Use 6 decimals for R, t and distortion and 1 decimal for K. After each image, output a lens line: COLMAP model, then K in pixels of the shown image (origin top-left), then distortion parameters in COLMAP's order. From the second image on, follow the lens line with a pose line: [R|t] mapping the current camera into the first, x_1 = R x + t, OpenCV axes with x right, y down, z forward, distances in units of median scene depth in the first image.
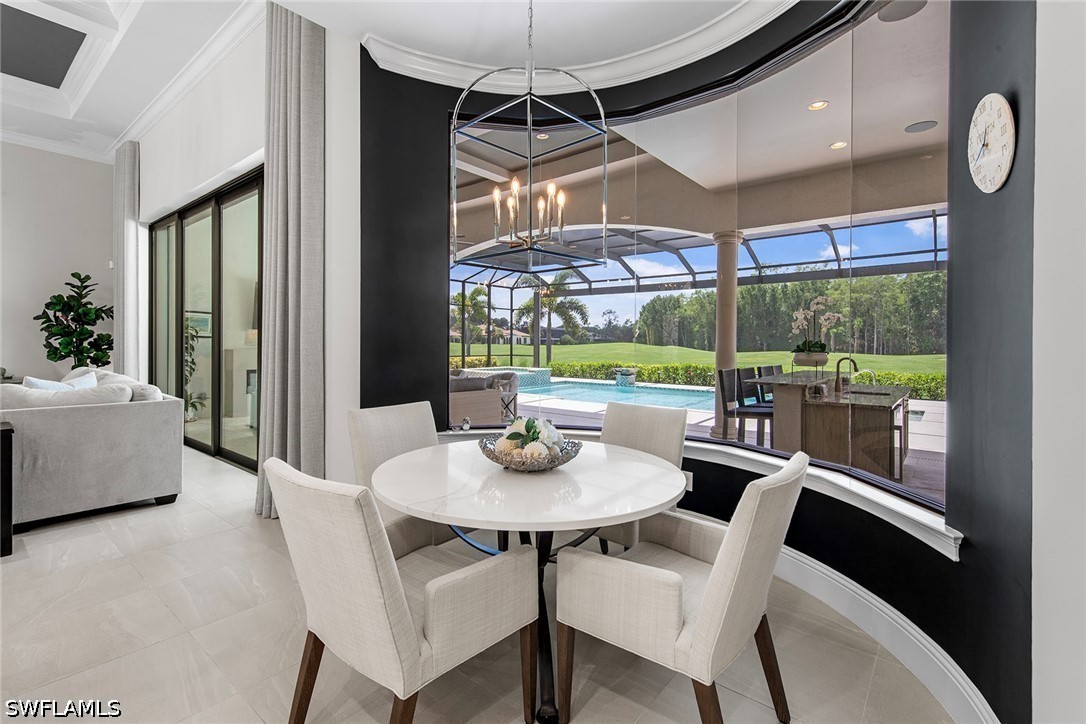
lens RADIAL K [[486.0, 0, 533.6], [0, 486.0, 337.1], [0, 0, 1]] dist [0.007446, -0.000797]
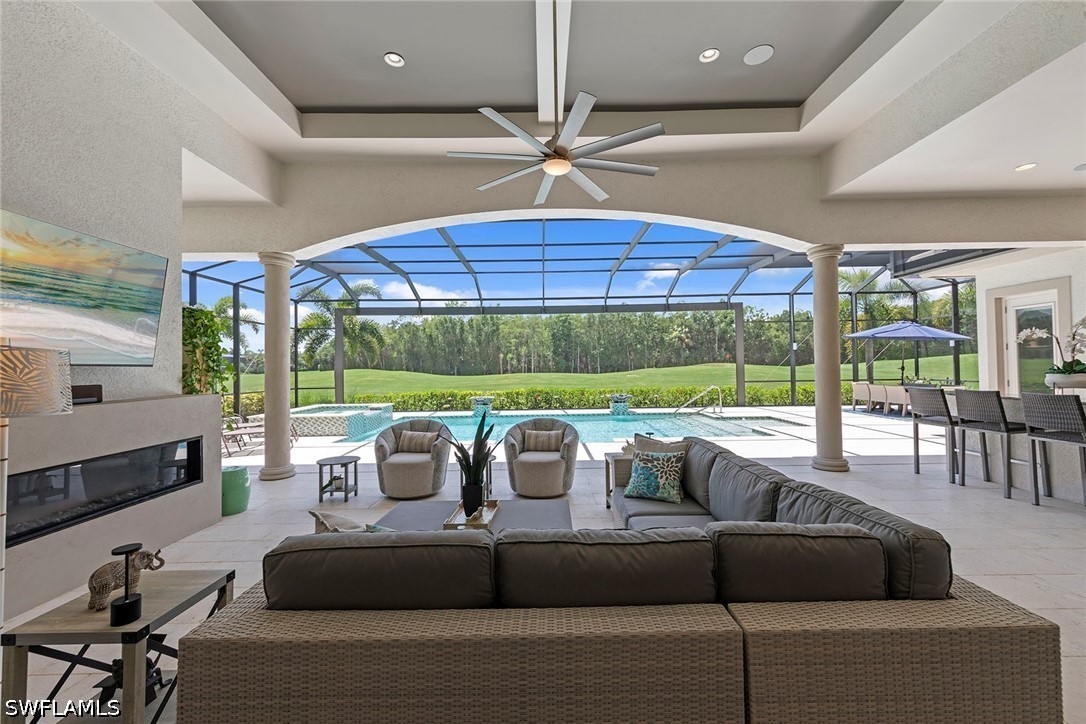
lens RADIAL K [[424.1, 0, 550.5], [0, 424.1, 356.9], [0, 0, 1]] dist [0.003024, -0.000767]
pose [[0.756811, -0.003716, 0.653623, -0.174486], [0.012707, 0.999879, -0.009028, -0.001203], [-0.653511, 0.015138, 0.756766, 0.245862]]
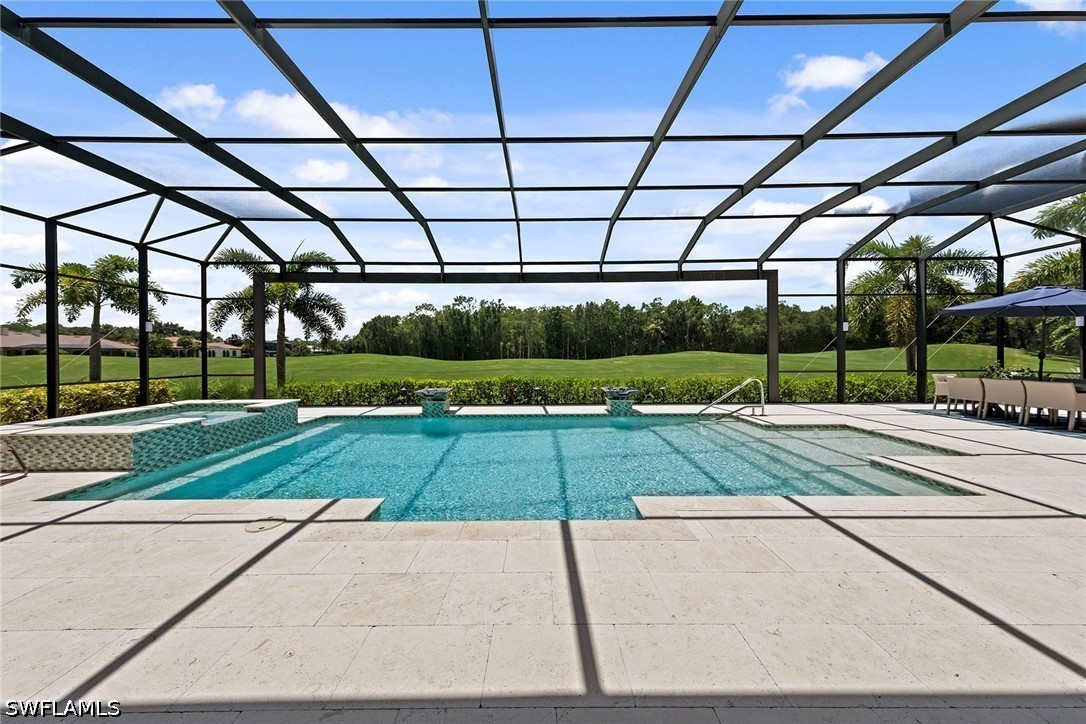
lens RADIAL K [[347.4, 0, 543.3], [0, 347.4, 353.0], [0, 0, 1]] dist [0.008043, -0.000001]
pose [[0.760769, -0.010227, 0.648943, -0.008141], [0.003604, 0.999927, 0.011534, 0.006494], [-0.649013, -0.006436, 0.760750, 0.409789]]
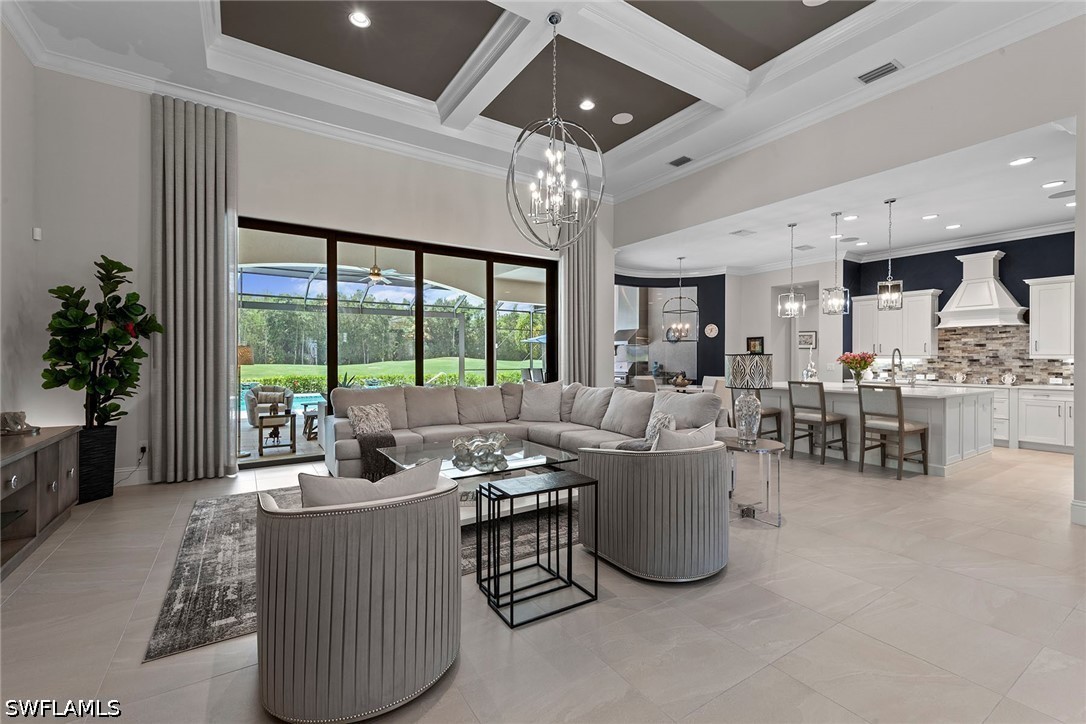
lens RADIAL K [[454.4, 0, 540.7], [0, 454.4, 359.5], [0, 0, 1]] dist [0.002940, 0.000568]
pose [[0.294544, -0.008149, 0.955603, -0.413585], [-0.011149, 0.999866, 0.011963, -0.001405], [-0.955573, -0.014178, 0.294414, 0.096555]]
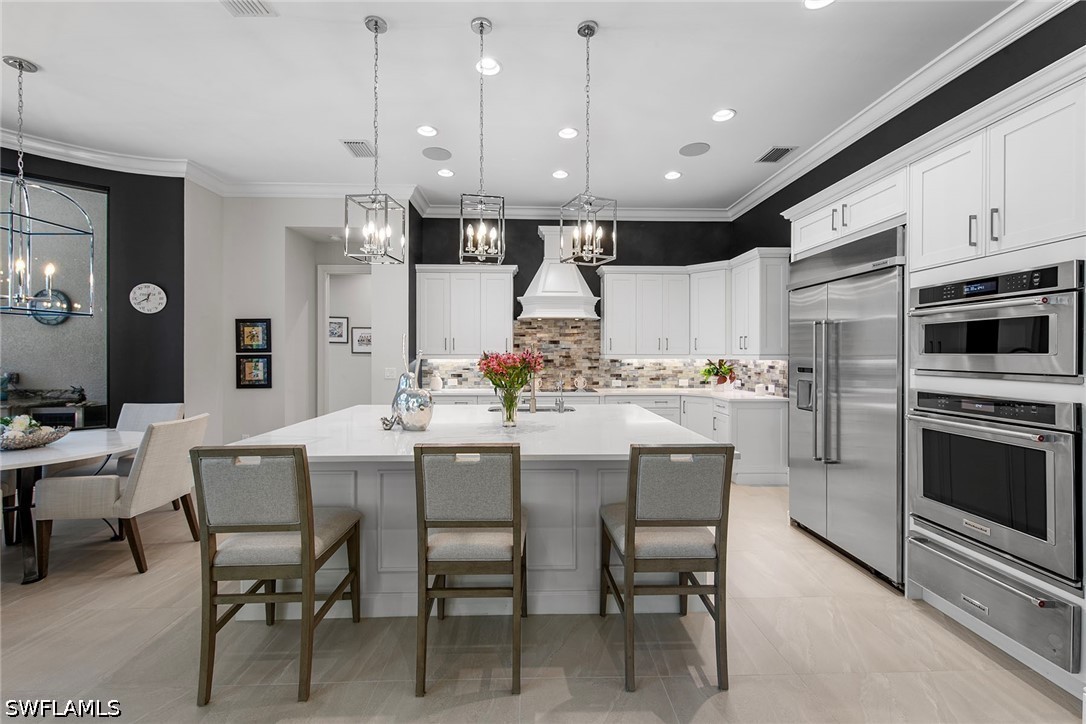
lens RADIAL K [[454.4, 0, 542.4], [0, 454.4, 354.2], [0, 0, 1]] dist [0.002940, 0.000568]
pose [[-0.671821, -0.005537, 0.740693, -0.199969], [-0.012545, 0.999914, -0.003903, -0.003138], [-0.740608, -0.011914, -0.671832, 0.074358]]
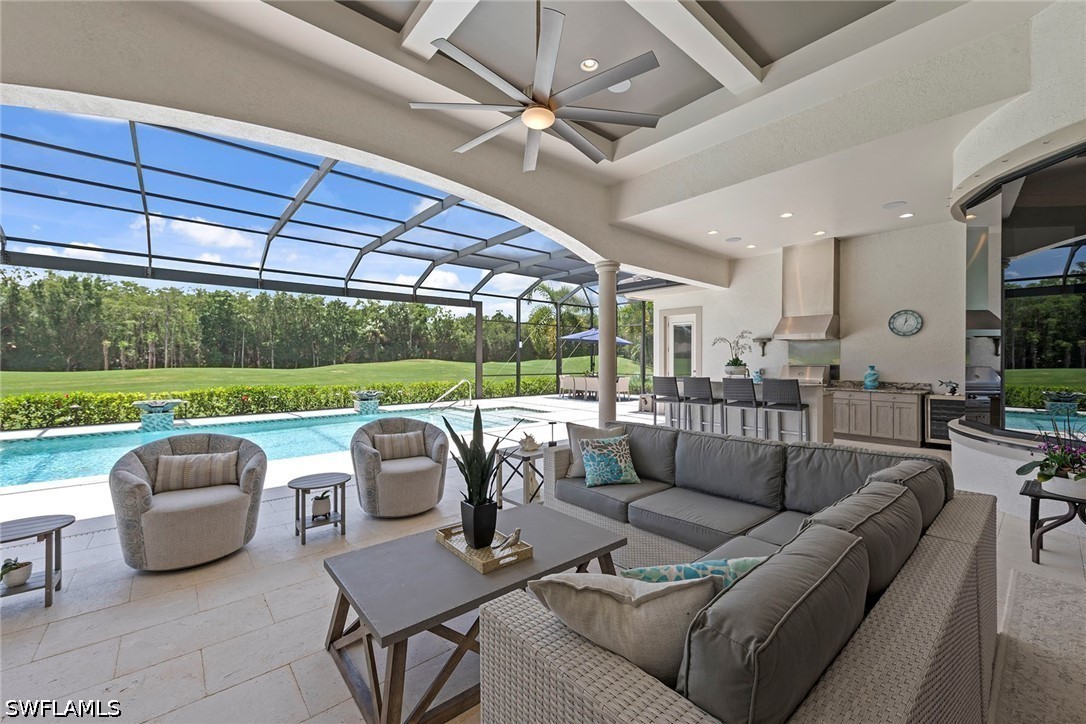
lens RADIAL K [[424.1, 0, 548.1], [0, 424.1, 360.1], [0, 0, 1]] dist [0.003024, -0.000767]
pose [[0.154192, -0.005694, 0.988025, -0.200402], [-0.011207, 0.999909, 0.007511, 0.002555], [-0.987977, -0.012231, 0.154114, 0.328995]]
